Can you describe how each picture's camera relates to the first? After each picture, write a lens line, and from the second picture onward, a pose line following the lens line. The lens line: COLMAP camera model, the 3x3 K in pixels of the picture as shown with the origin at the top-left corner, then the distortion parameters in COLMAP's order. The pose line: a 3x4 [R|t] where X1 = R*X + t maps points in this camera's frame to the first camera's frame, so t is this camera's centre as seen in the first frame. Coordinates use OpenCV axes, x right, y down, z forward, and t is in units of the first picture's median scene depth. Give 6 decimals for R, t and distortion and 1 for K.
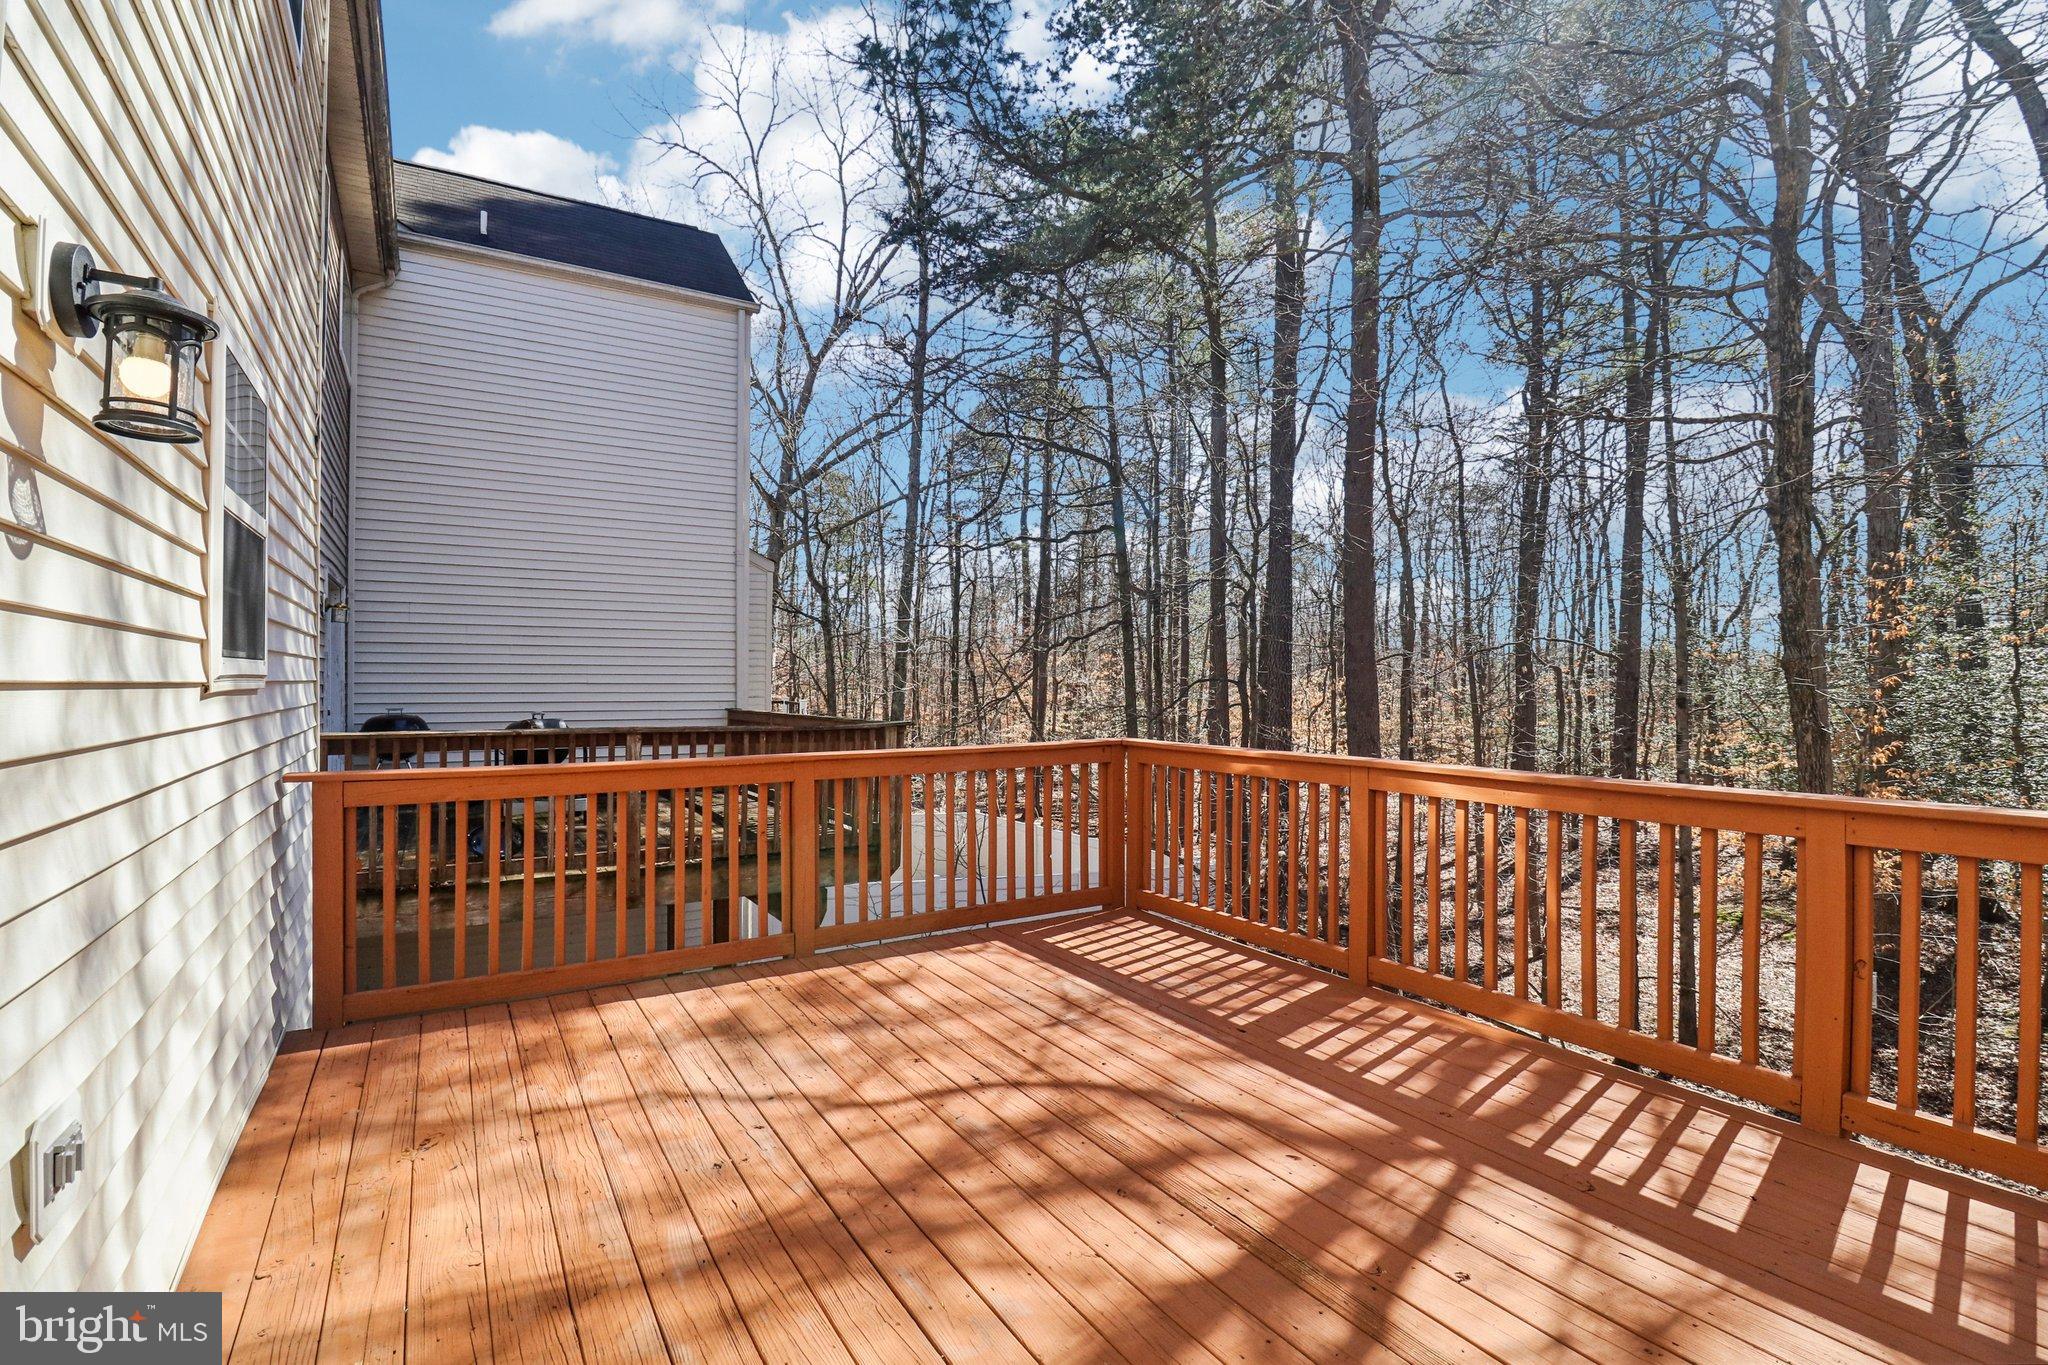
lens RADIAL K [[957.4, 0, 1024.0], [0, 957.4, 682.5], [0, 0, 1]] dist [-0.000803, -0.000264]
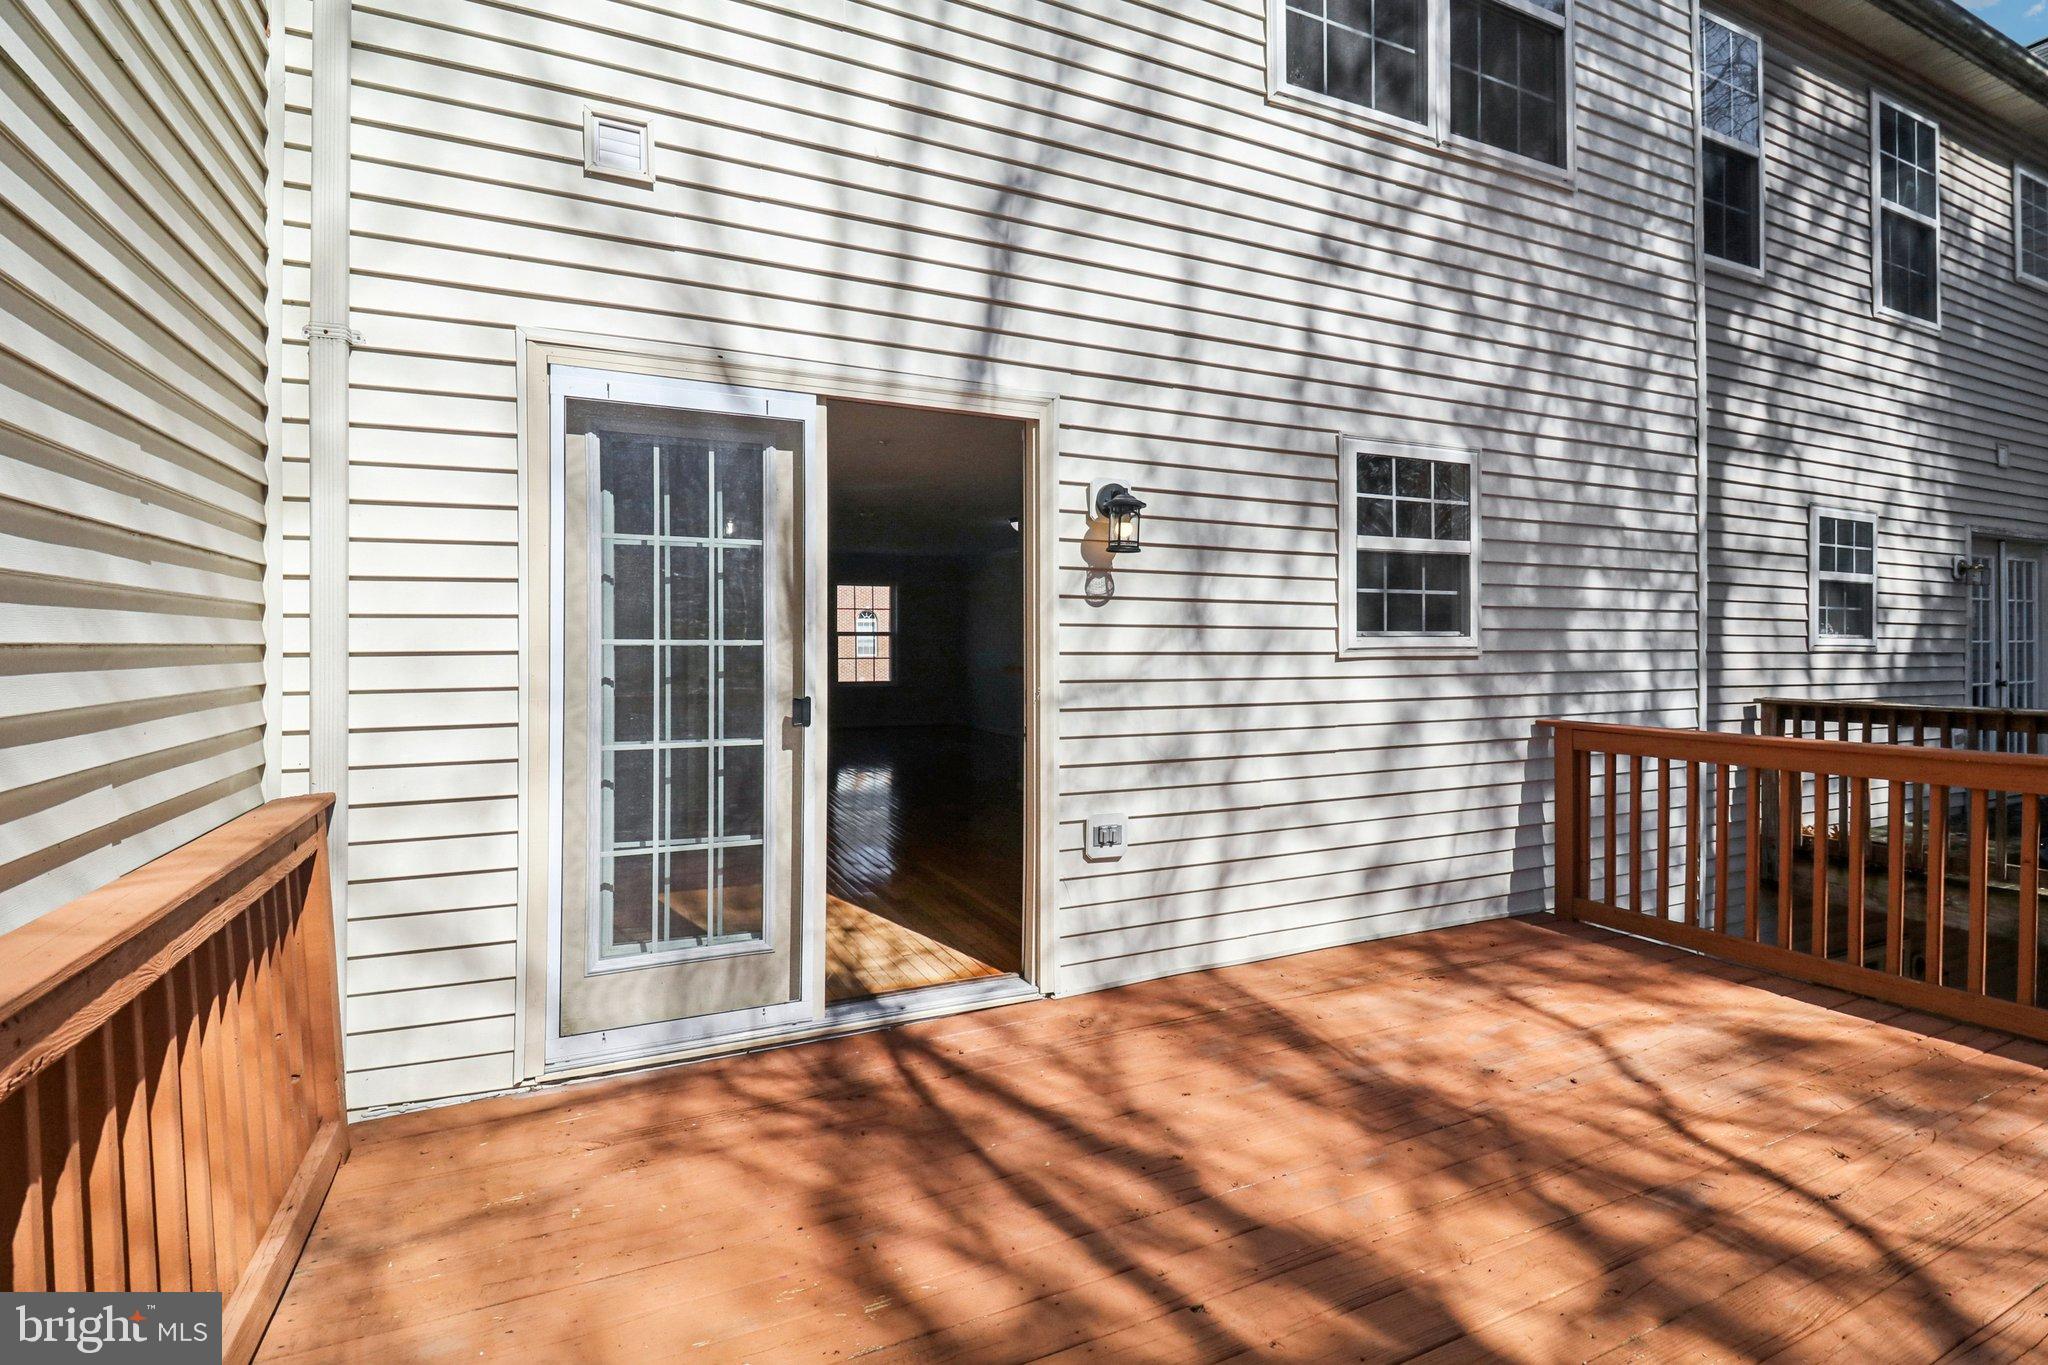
lens RADIAL K [[979.9, 0, 1015.8], [0, 979.9, 644.9], [0, 0, 1]] dist [0.001103, 0.000092]
pose [[-0.098798, 0.000866, -0.995107, 0.804113], [0.000654, 0.999999, 0.000805, -0.010320], [0.995107, -0.000571, -0.098798, 0.472297]]
